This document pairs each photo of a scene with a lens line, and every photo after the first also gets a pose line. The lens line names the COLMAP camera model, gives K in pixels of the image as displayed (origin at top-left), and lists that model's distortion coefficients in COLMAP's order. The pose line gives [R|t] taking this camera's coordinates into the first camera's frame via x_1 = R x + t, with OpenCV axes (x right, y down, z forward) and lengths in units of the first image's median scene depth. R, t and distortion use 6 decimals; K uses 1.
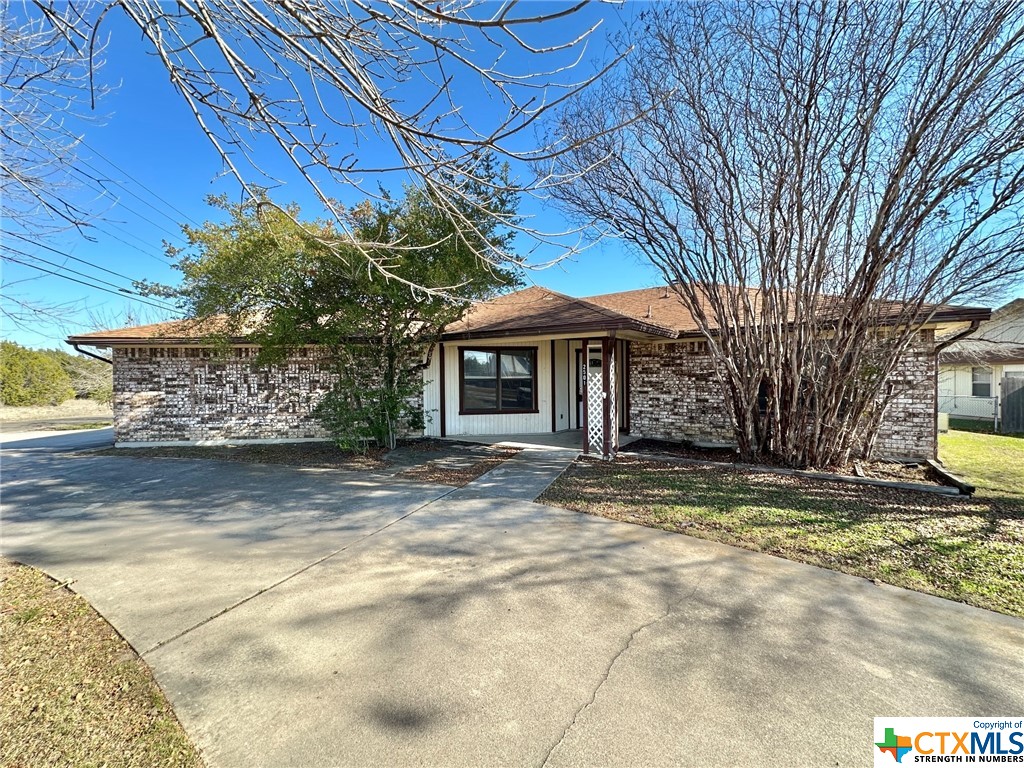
lens RADIAL K [[408.7, 0, 512.0], [0, 408.7, 384.0], [0, 0, 1]] dist [0.000003, 0.000194]
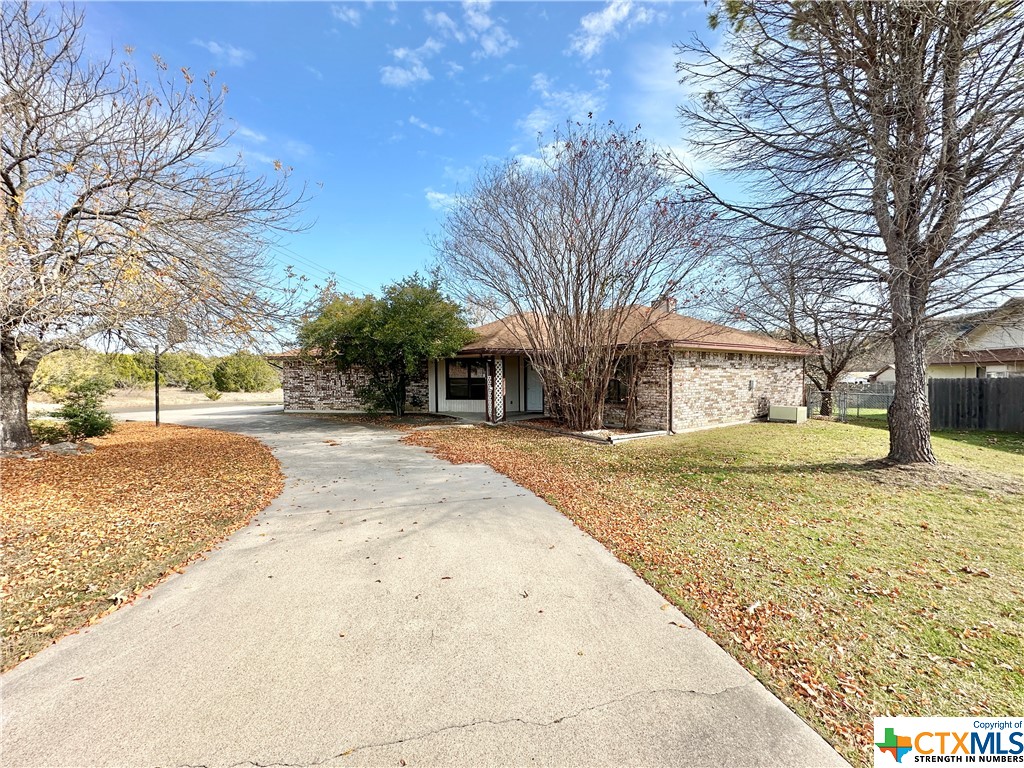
lens RADIAL K [[408.7, 0, 512.0], [0, 408.7, 384.0], [0, 0, 1]] dist [0.000003, 0.000194]
pose [[0.950379, 0.010594, -0.310914, 0.663229], [-0.006759, 0.999887, 0.013408, -0.012566], [0.311021, -0.010641, 0.950343, -0.510874]]
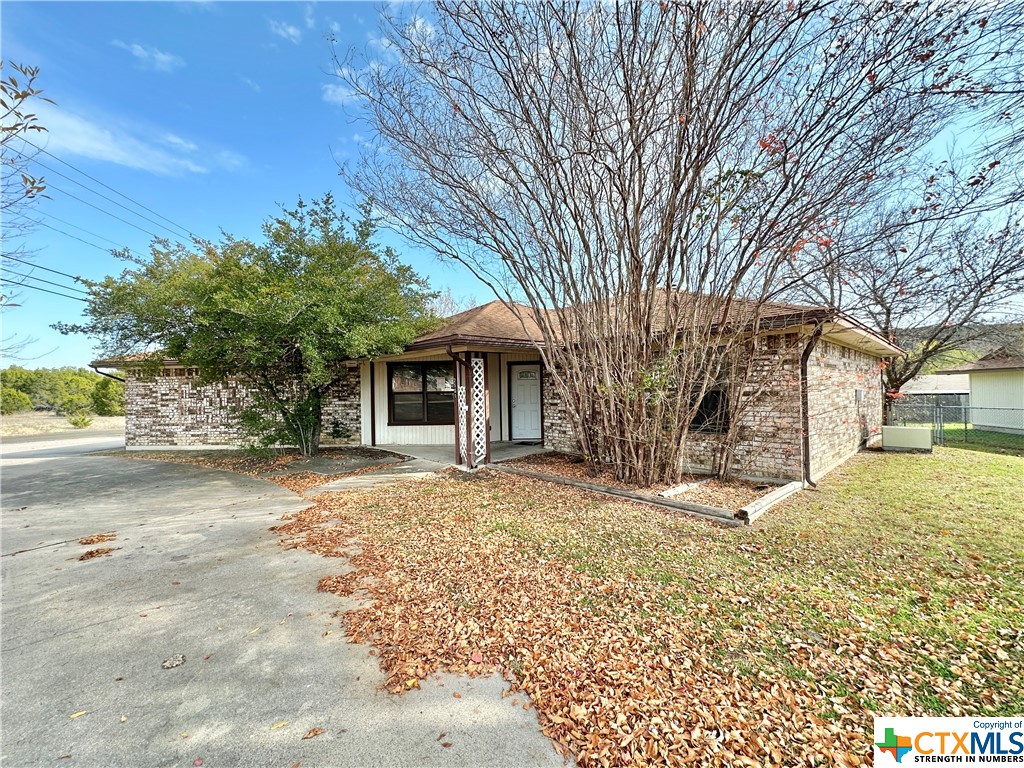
lens RADIAL K [[408.7, 0, 512.0], [0, 408.7, 384.0], [0, 0, 1]] dist [0.000003, 0.000194]
pose [[0.980820, -0.011371, -0.194583, 0.413550], [0.005941, 0.999577, -0.028466, -0.001770], [0.194825, 0.026764, 0.980473, 0.008762]]
